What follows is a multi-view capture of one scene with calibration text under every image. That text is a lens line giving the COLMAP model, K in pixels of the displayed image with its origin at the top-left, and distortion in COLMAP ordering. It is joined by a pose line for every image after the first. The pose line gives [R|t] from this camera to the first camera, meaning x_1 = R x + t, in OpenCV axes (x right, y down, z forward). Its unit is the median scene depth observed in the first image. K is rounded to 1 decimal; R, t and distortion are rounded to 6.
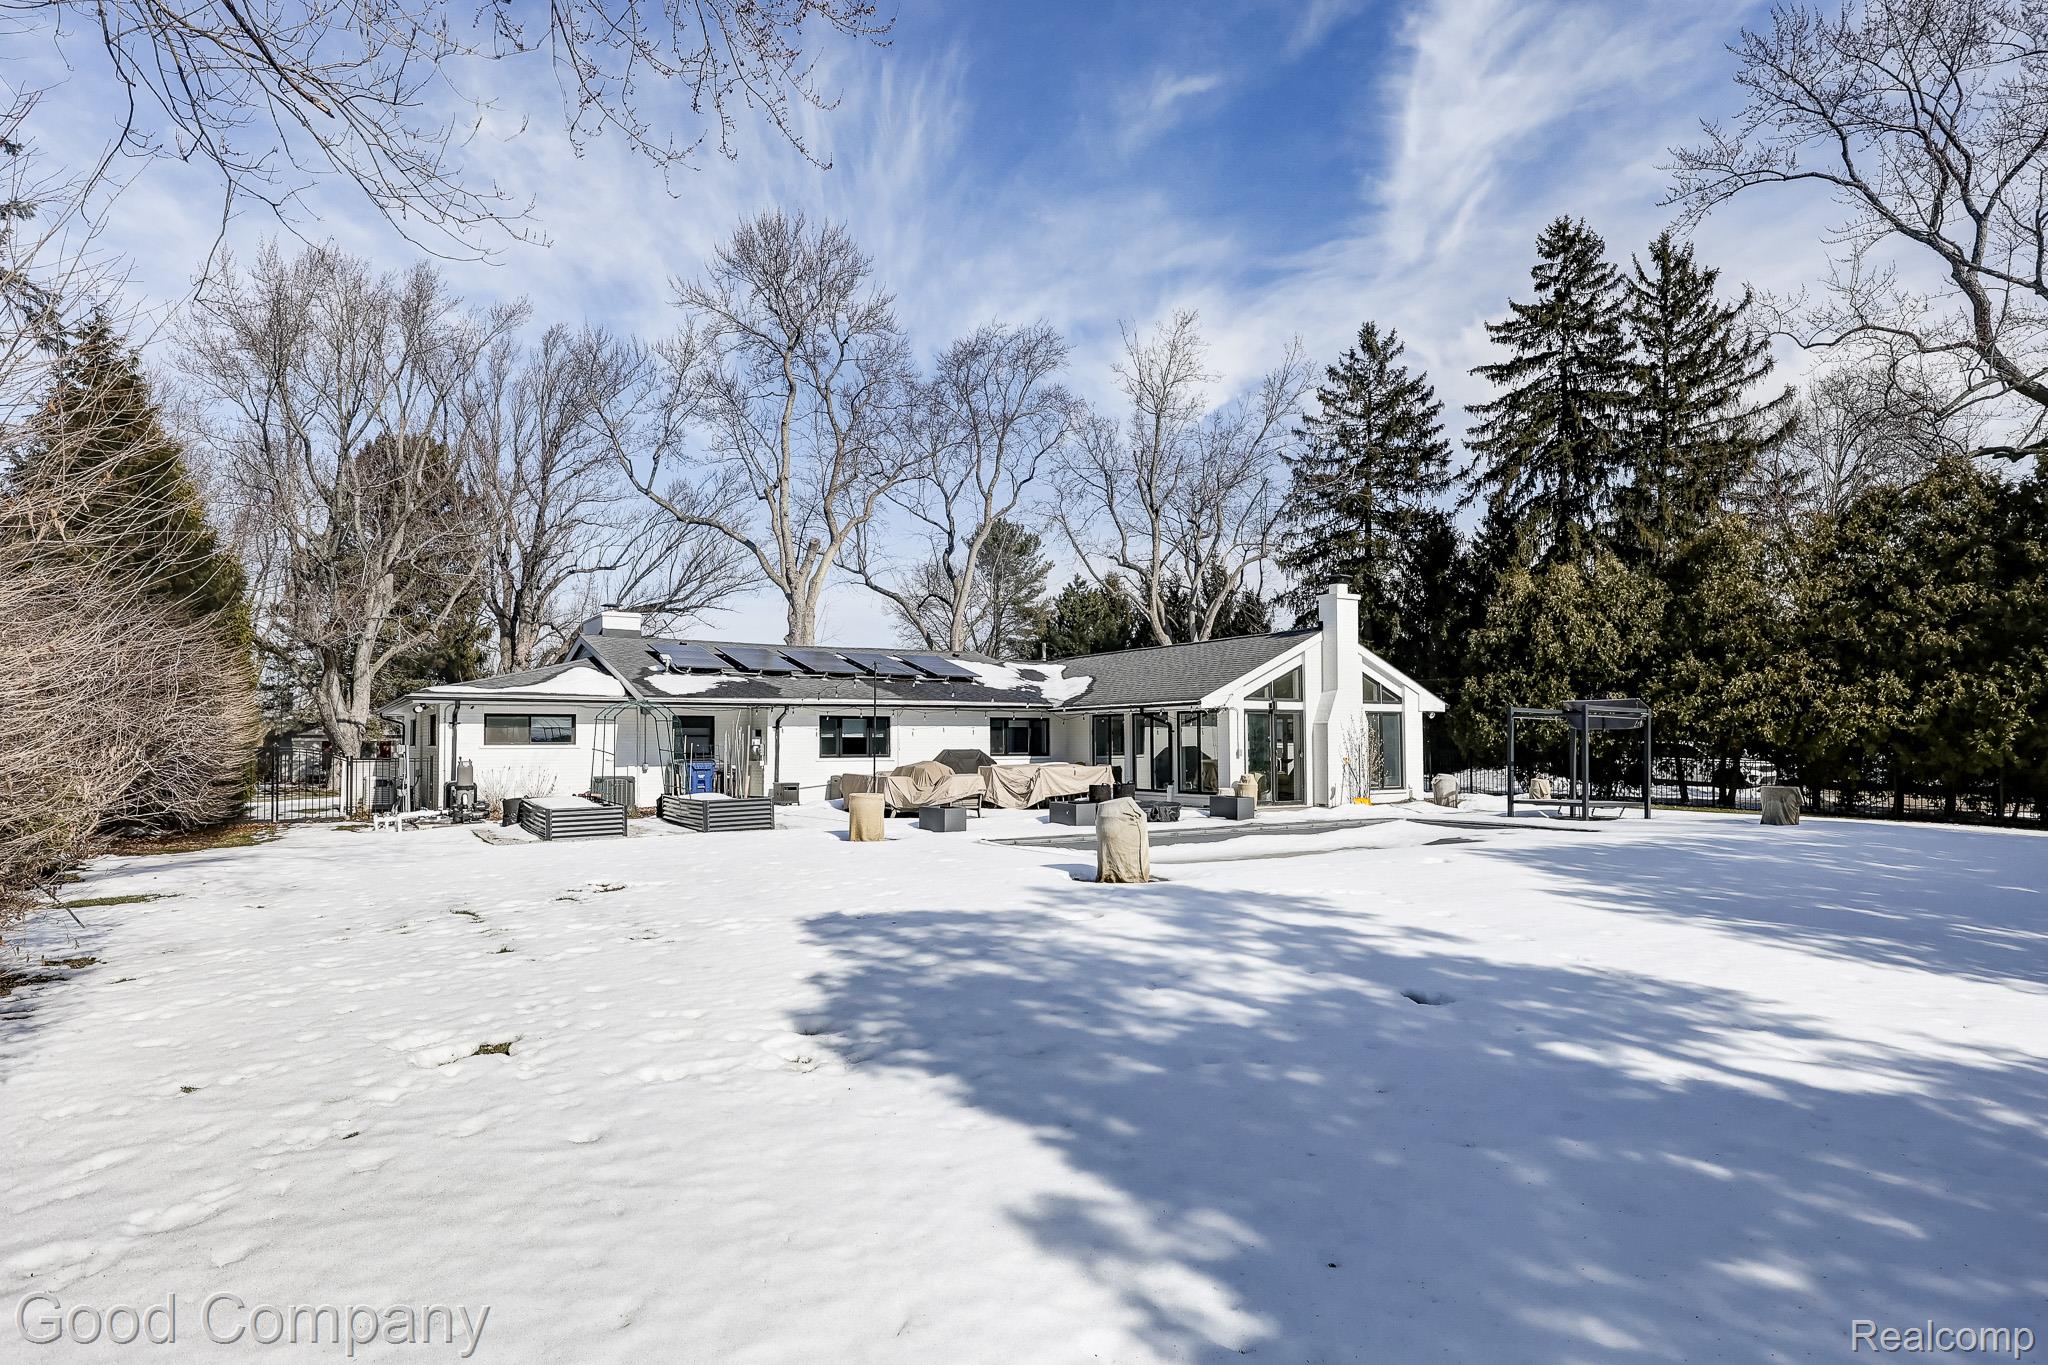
lens RADIAL K [[1109.8, 0, 1051.9], [0, 1109.8, 728.3], [0, 0, 1]] dist [0.016349, 0.000786]
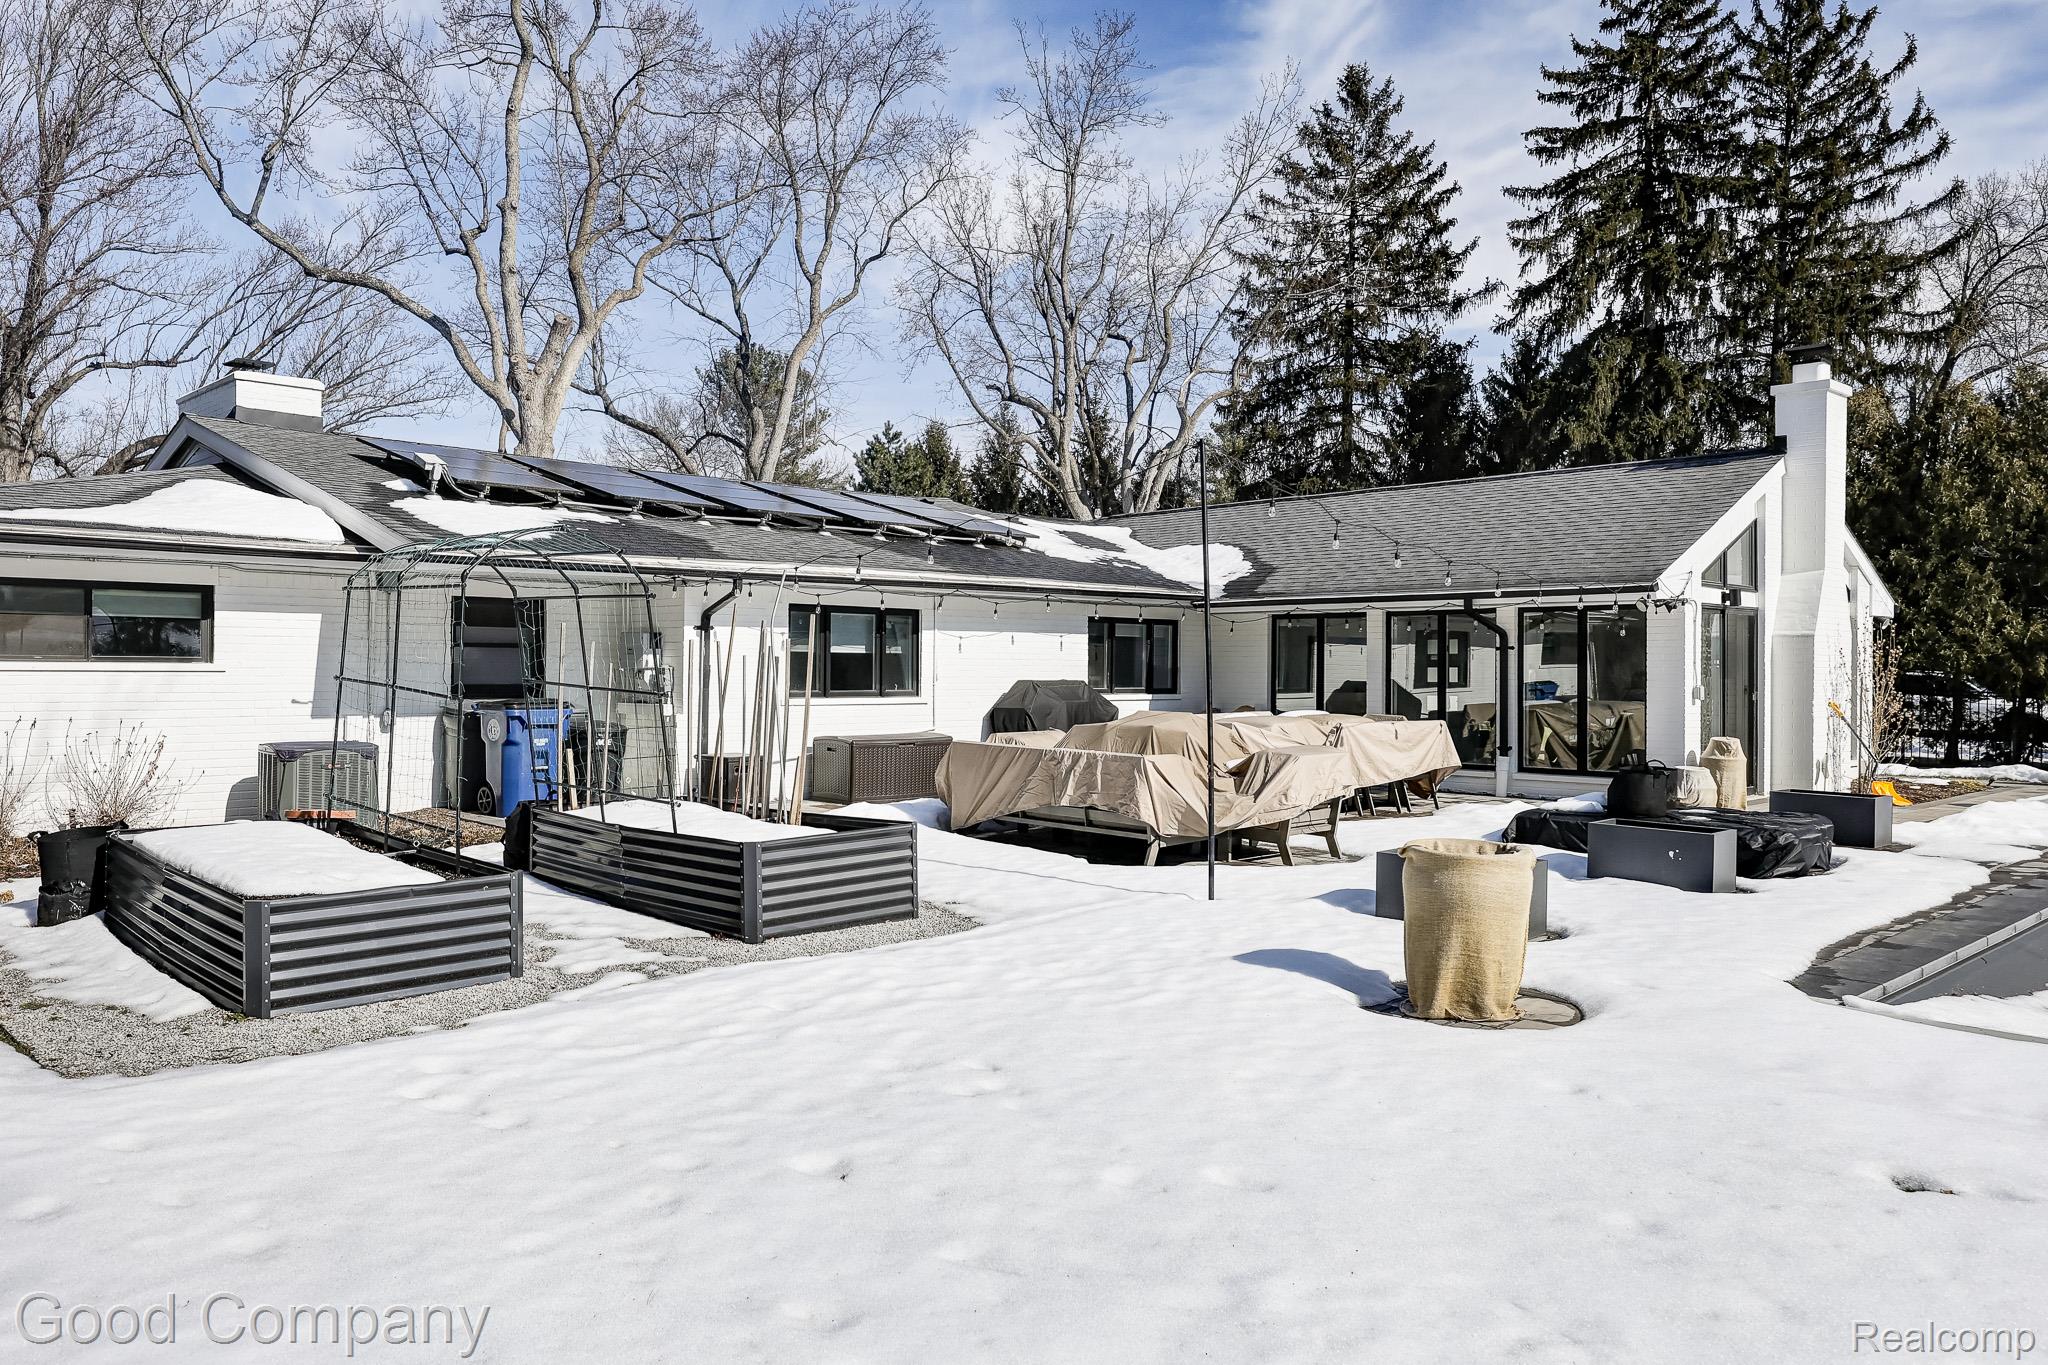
lens RADIAL K [[1432.7, 0, 1020.9], [0, 1432.7, 672.2], [0, 0, 1]] dist [0.009662, -0.003148]
pose [[0.983309, 0.007779, 0.181780, -0.095690], [-0.010820, 0.999818, 0.015743, 0.002686], [-0.181624, -0.017447, 0.983213, 0.179243]]
